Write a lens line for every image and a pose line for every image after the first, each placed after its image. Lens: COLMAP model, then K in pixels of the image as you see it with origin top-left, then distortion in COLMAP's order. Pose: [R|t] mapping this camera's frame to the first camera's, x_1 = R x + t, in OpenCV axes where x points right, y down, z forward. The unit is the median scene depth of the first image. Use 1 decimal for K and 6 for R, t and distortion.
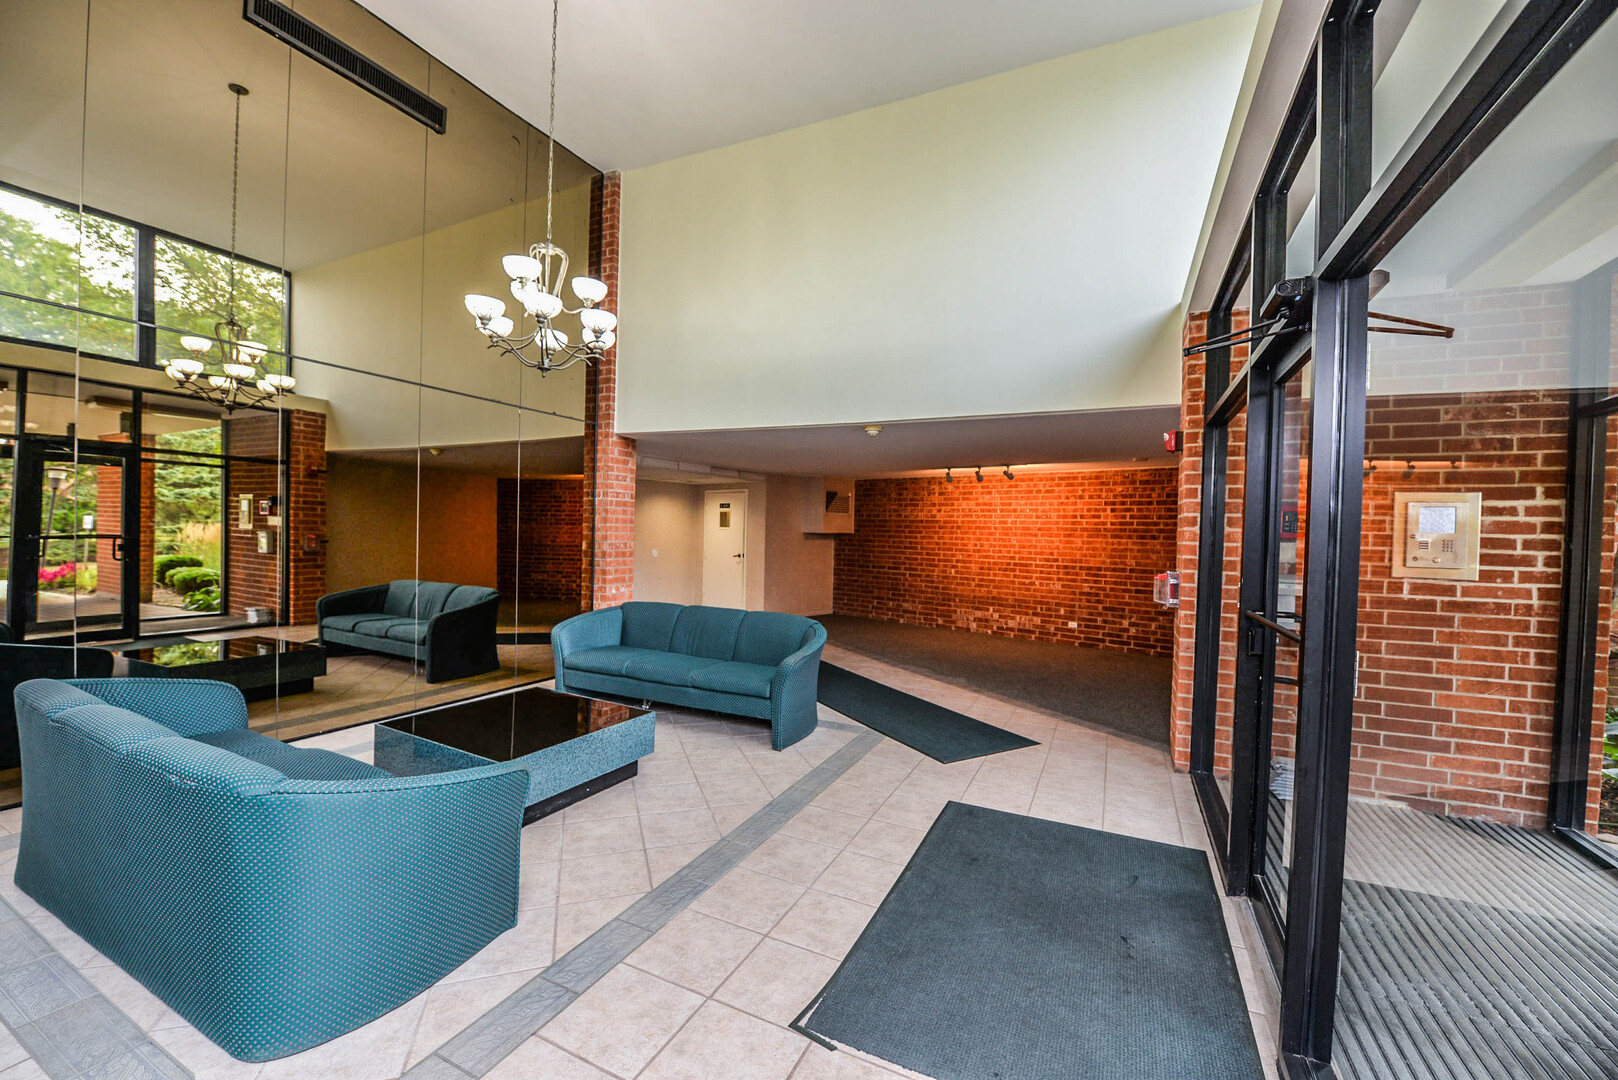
lens RADIAL K [[641.4, 0, 807.6], [0, 641.4, 540.5], [0, 0, 1]] dist [-0.019043, -0.000545]
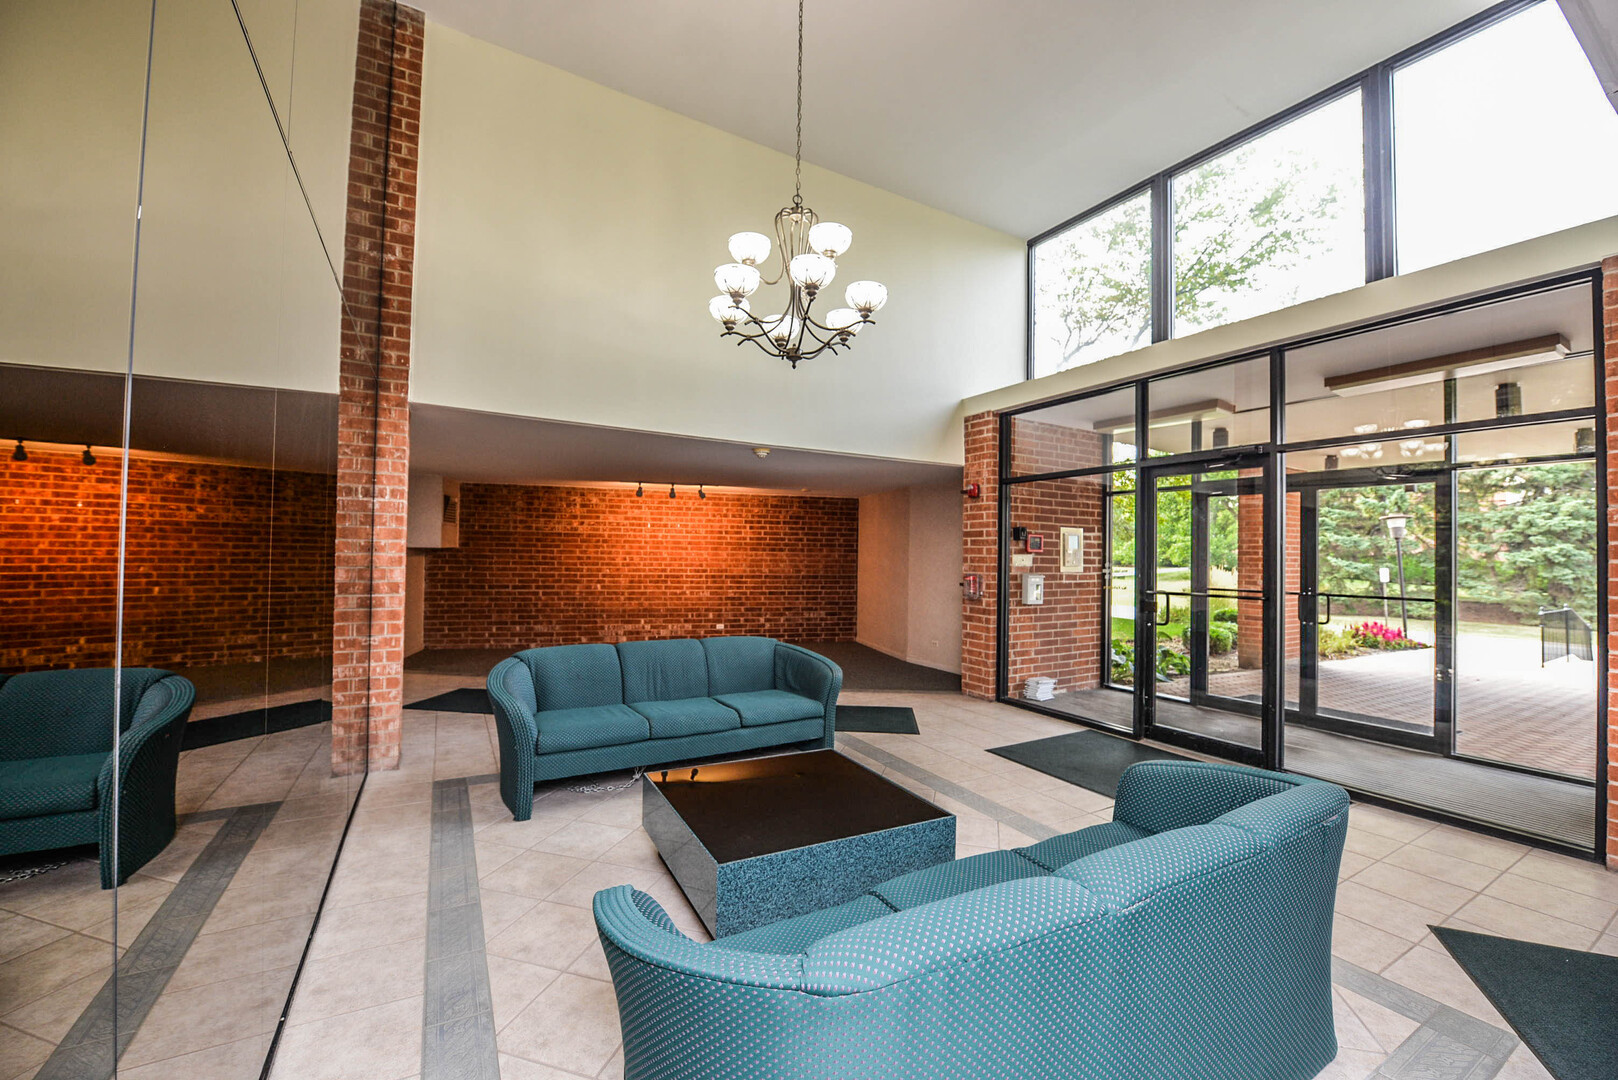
lens RADIAL K [[641.4, 0, 809.2], [0, 641.4, 541.9], [0, 0, 1]] dist [-0.019043, -0.000545]
pose [[0.563528, -0.001097, 0.826096, -0.441486], [0.010107, 0.999933, -0.005567, -0.011774], [-0.826035, 0.011486, 0.563502, 0.215502]]
